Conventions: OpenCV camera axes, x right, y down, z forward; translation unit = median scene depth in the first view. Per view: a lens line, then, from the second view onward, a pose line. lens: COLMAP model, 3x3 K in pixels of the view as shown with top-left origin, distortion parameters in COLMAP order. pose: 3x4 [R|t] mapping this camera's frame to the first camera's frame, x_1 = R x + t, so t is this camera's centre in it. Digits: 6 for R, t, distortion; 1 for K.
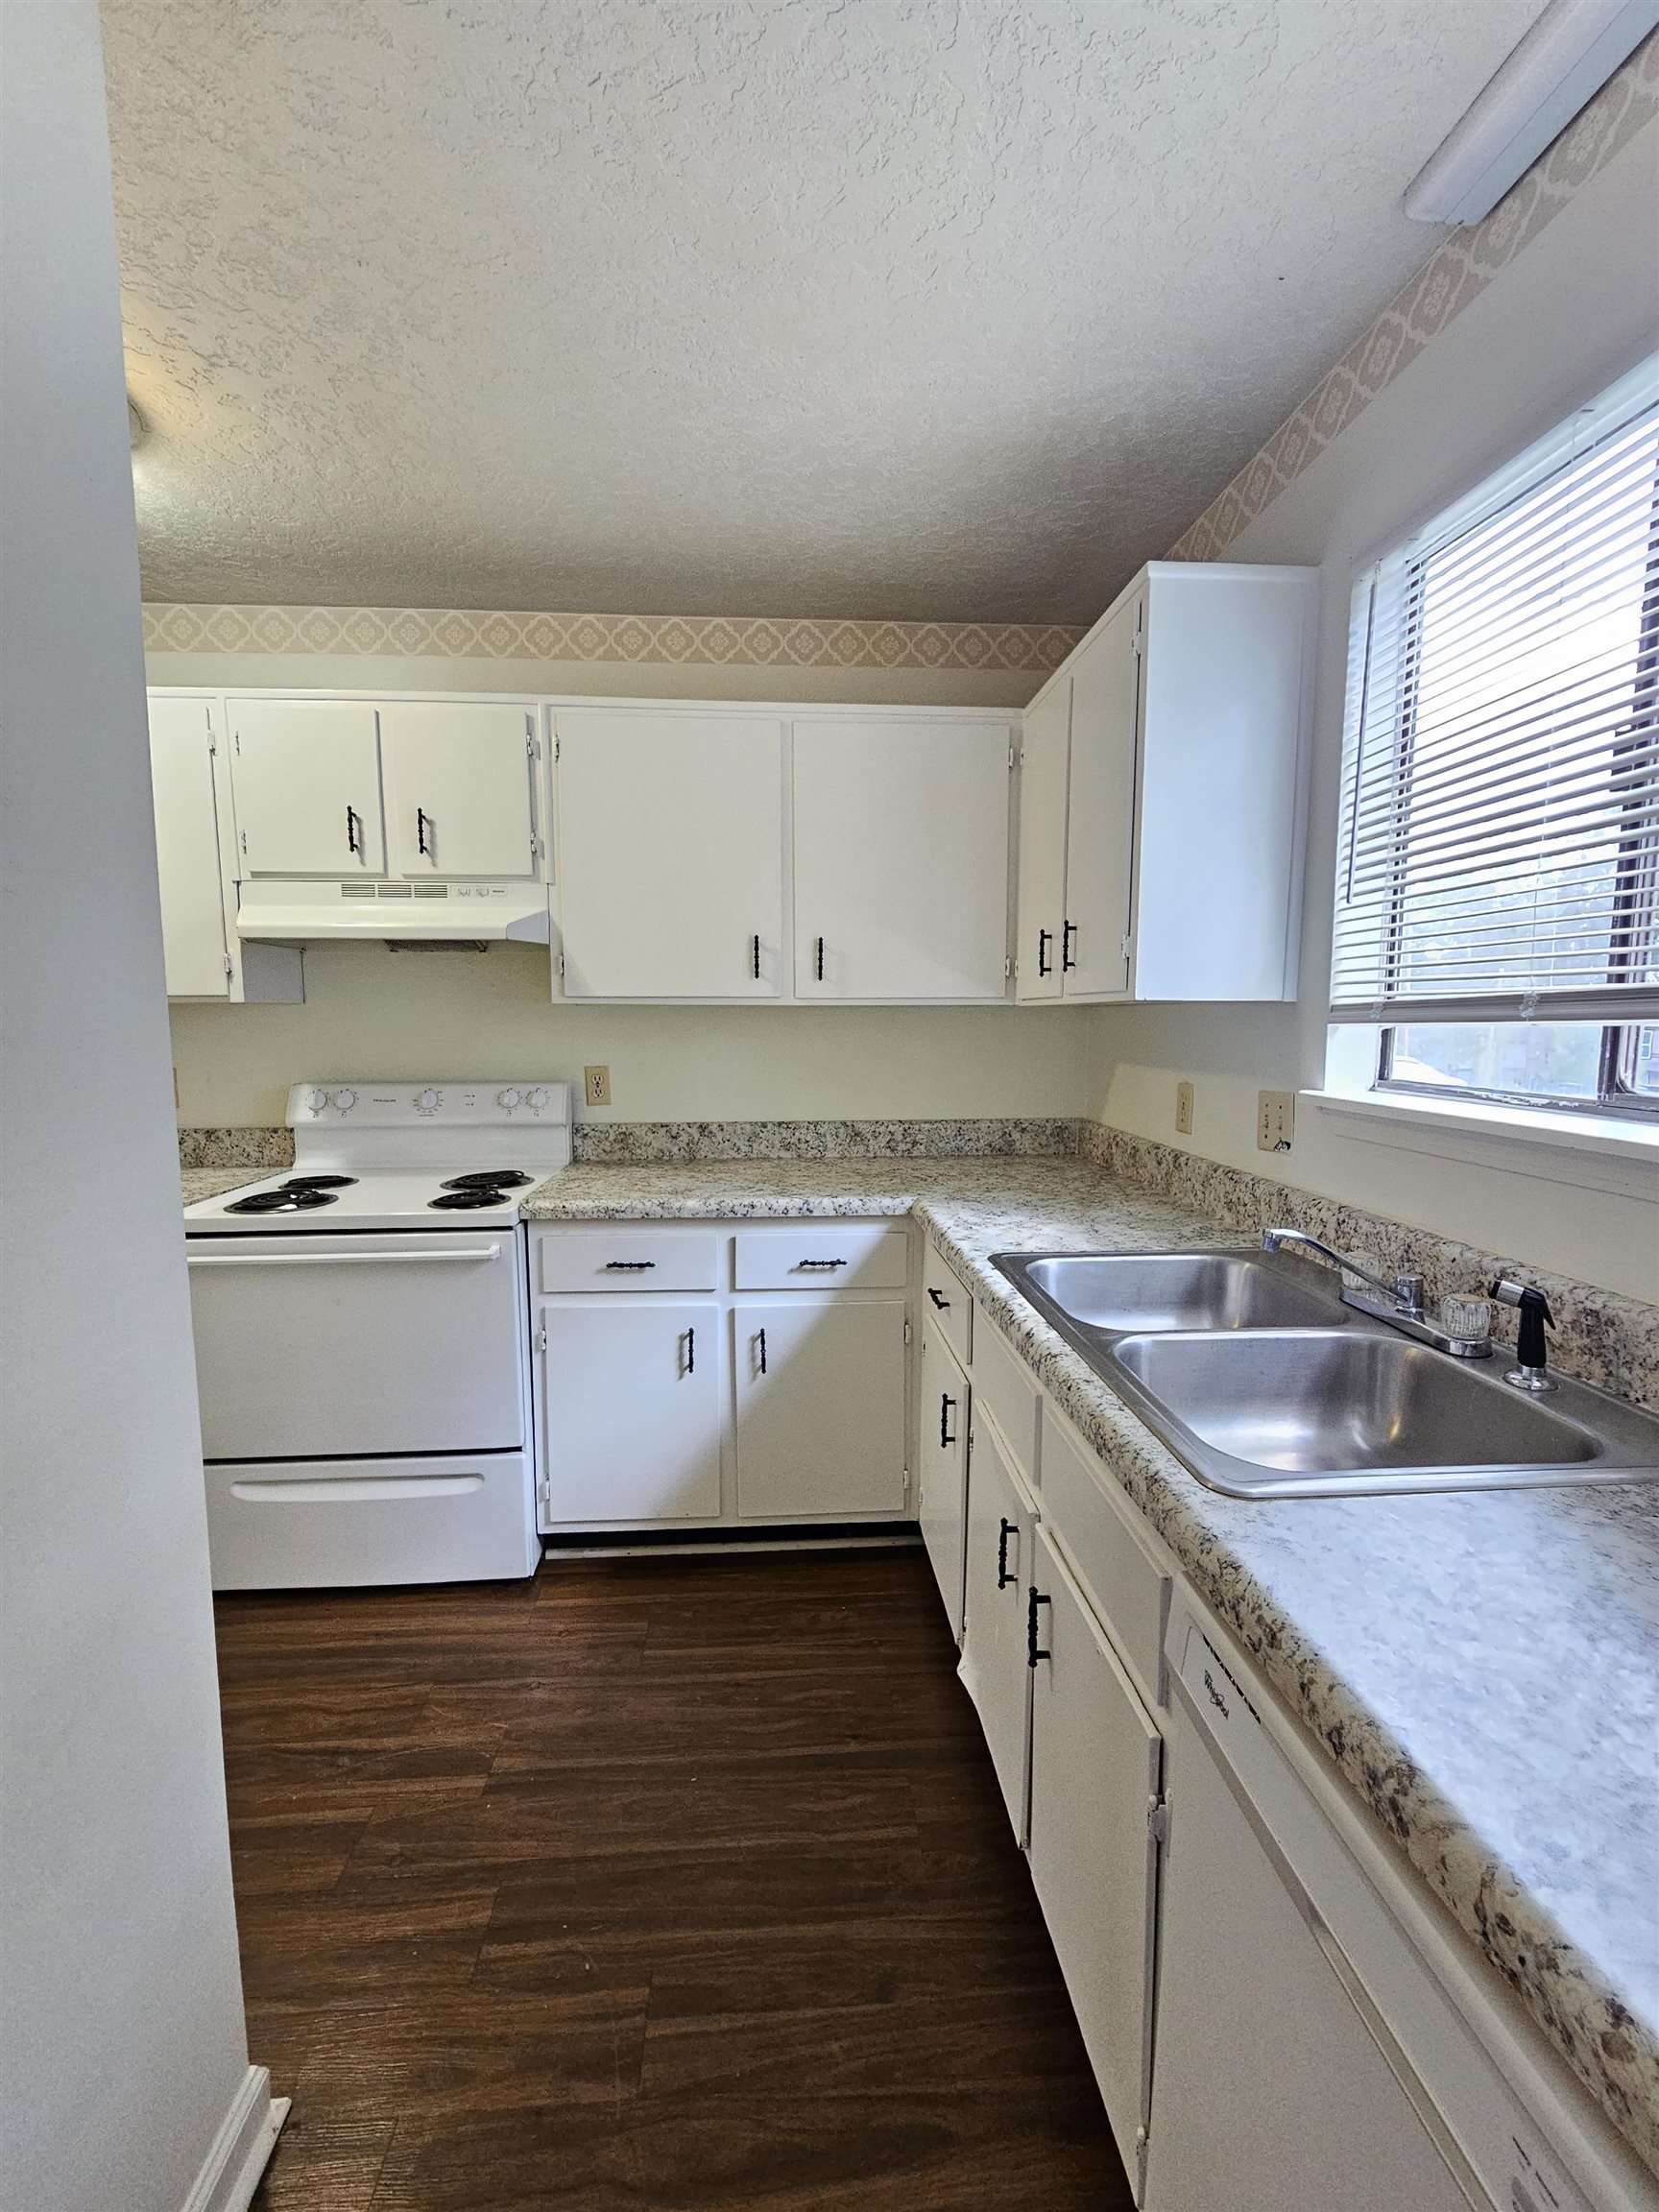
lens RADIAL K [[911.4, 0, 825.4], [0, 911.4, 1109.2], [0, 0, 1]] dist [-0.003170, 0.000803]
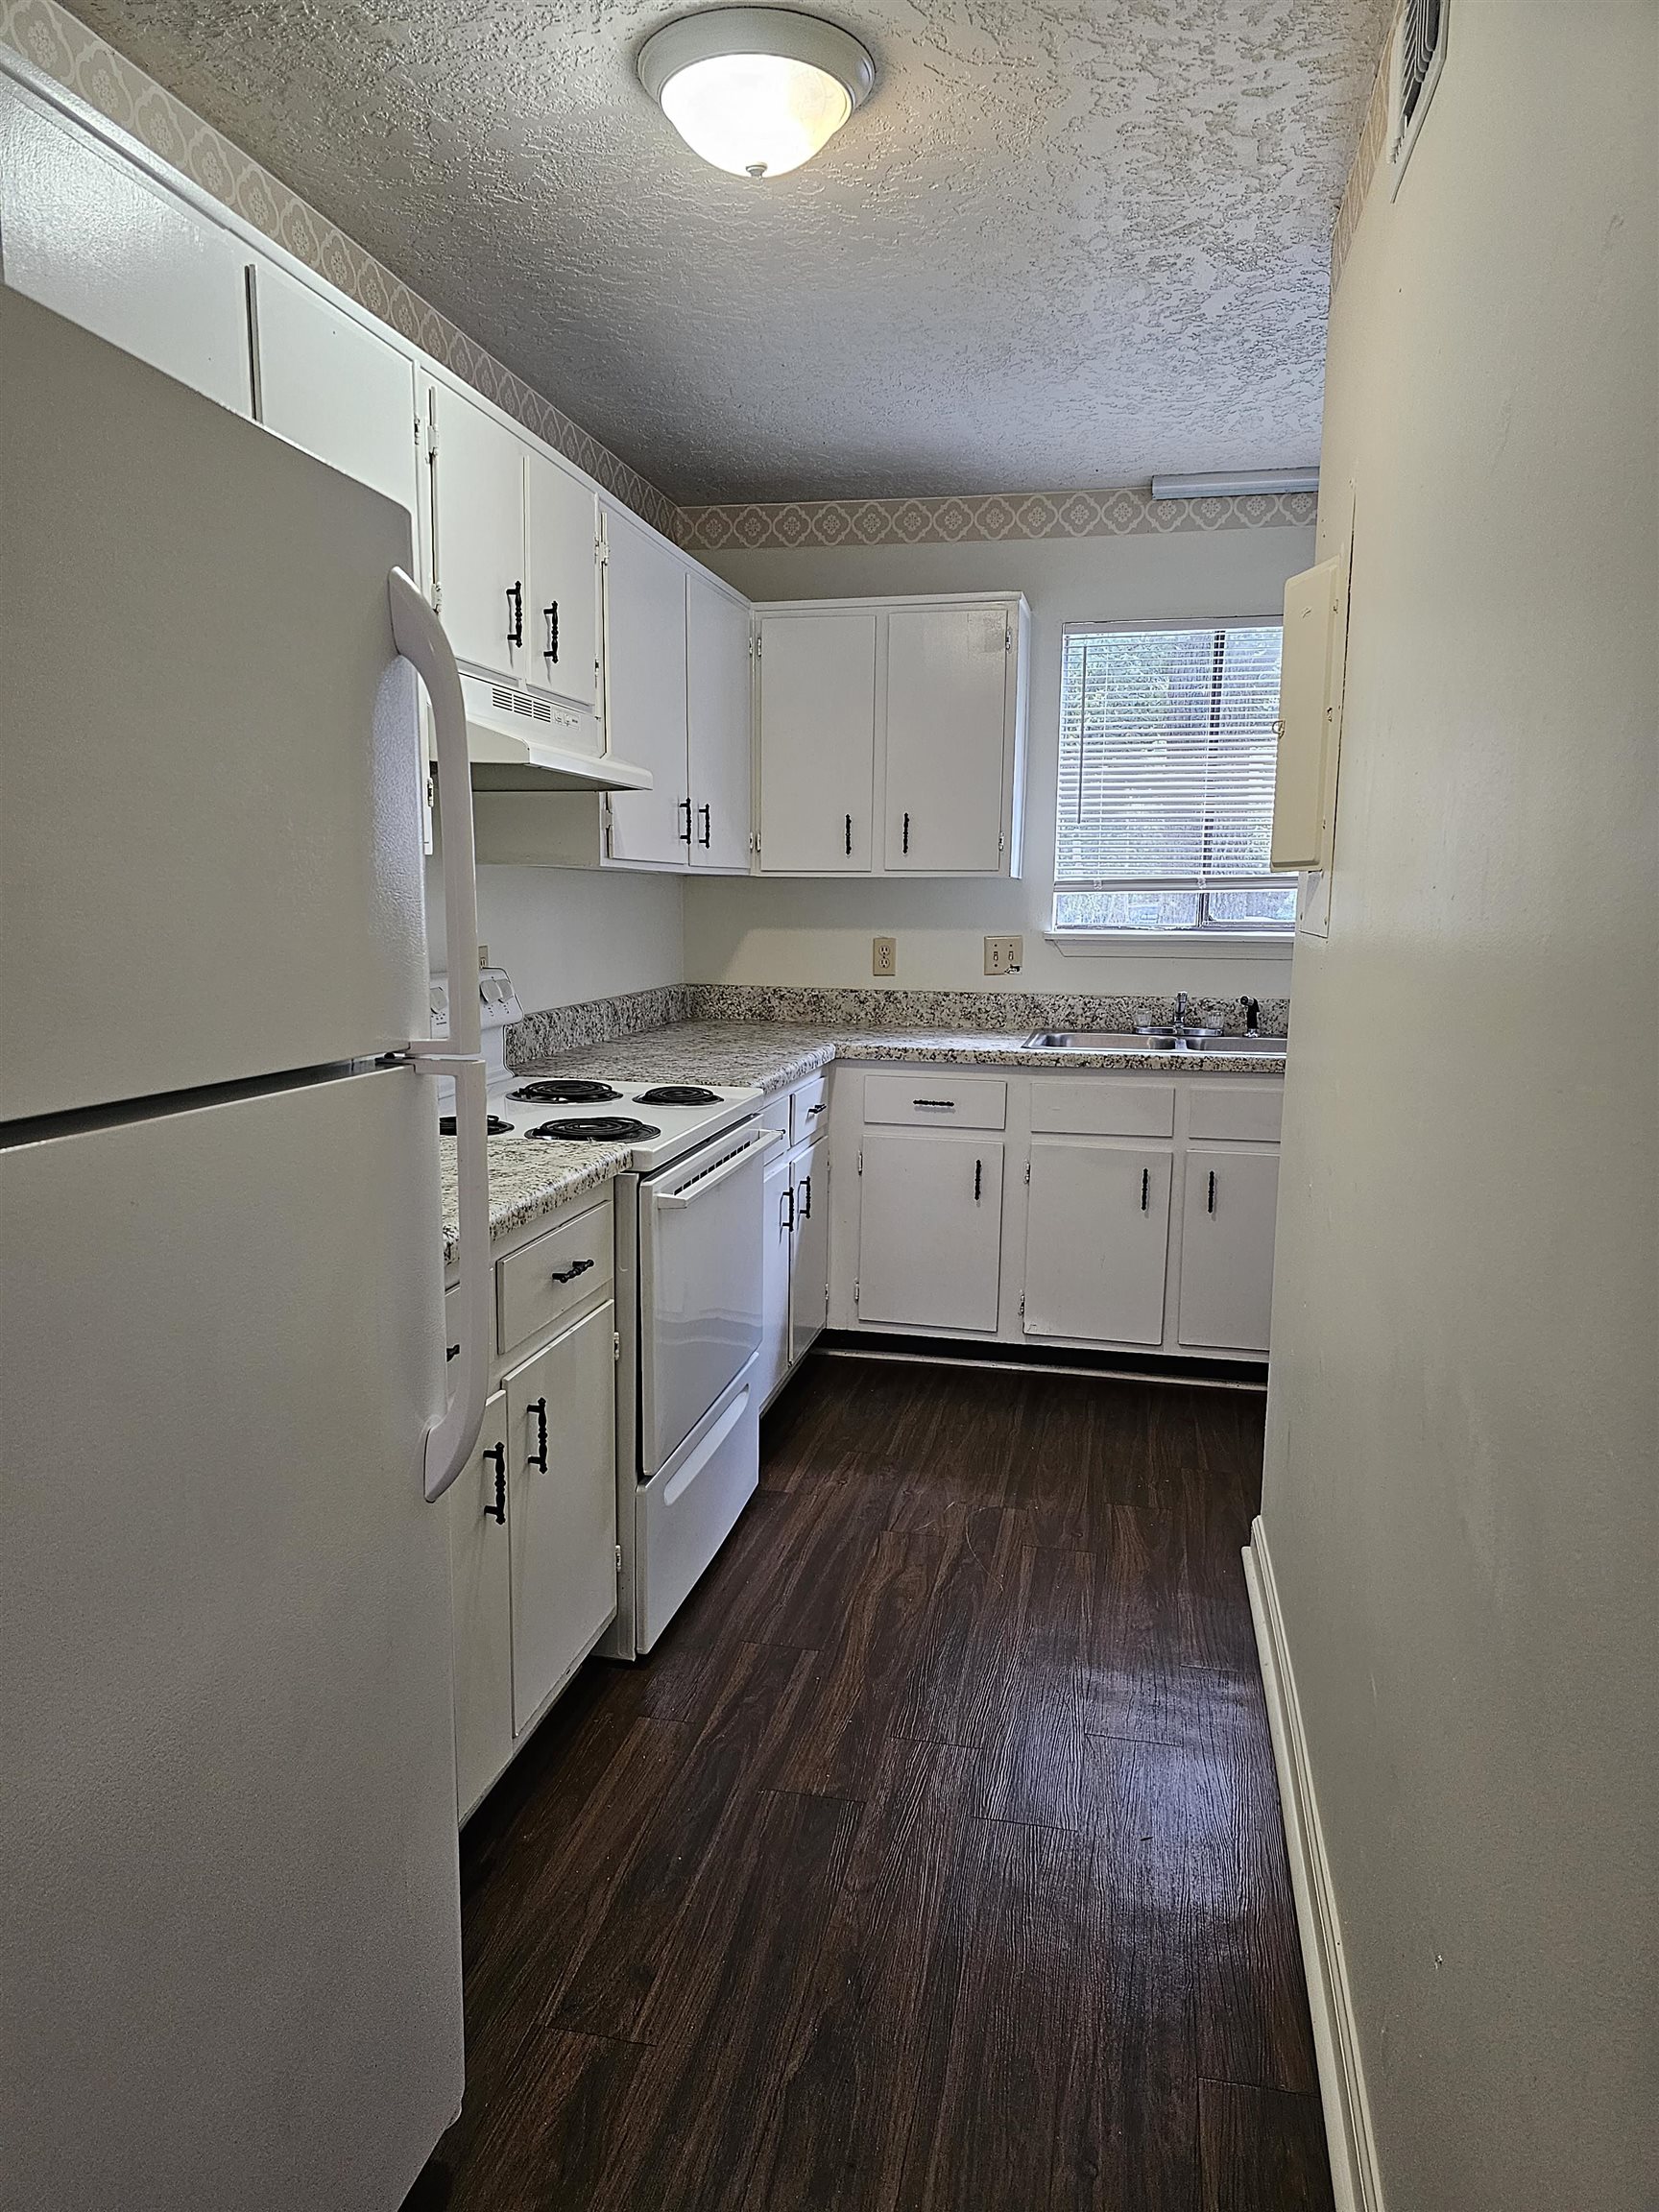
lens RADIAL K [[1471.4, 0, 832.7], [0, 1471.4, 1107.7], [0, 0, 1]] dist [0.111089, -0.126238]
pose [[0.272683, -0.136910, 0.952313, -1.619178], [0.088727, 0.989184, 0.116805, -0.039164], [-0.958004, 0.052645, 0.281881, 0.451144]]
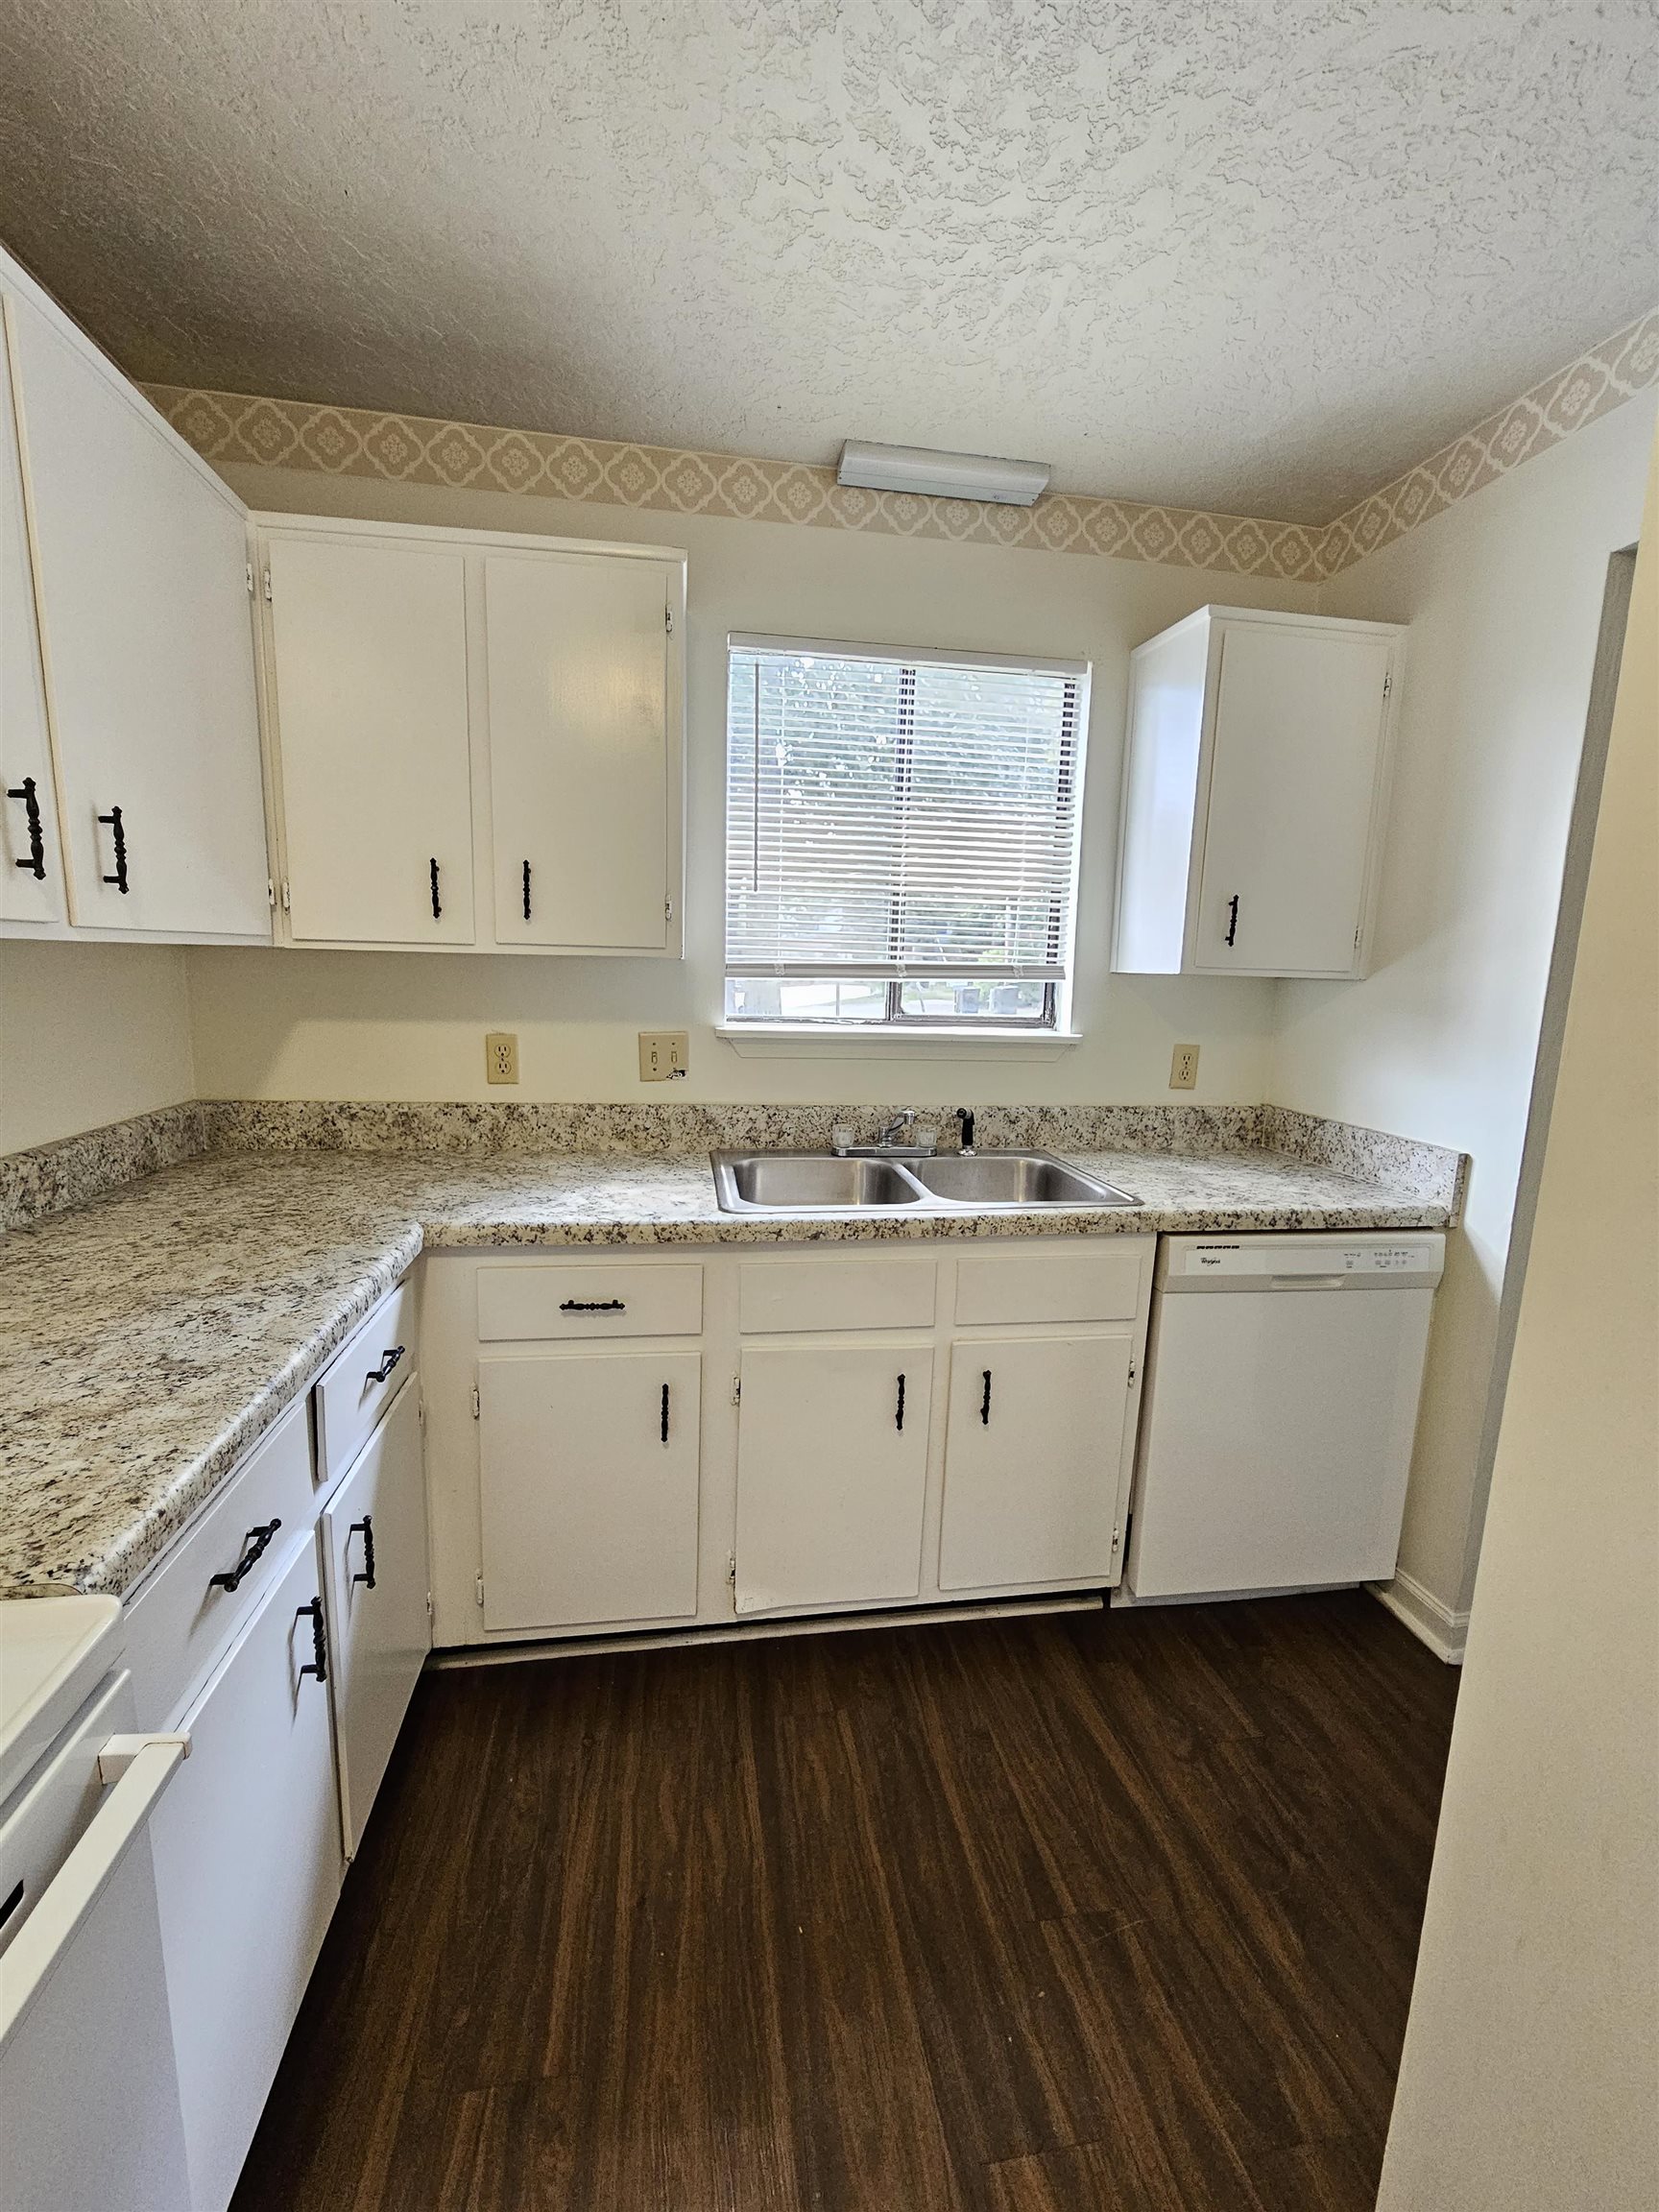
lens RADIAL K [[911.4, 0, 825.4], [0, 911.4, 1109.2], [0, 0, 1]] dist [-0.003170, 0.000803]
pose [[-0.092711, -0.158836, 0.982942, -0.588190], [0.075360, 0.983243, 0.165992, -0.081526], [-0.992837, 0.089464, -0.079187, 0.695533]]
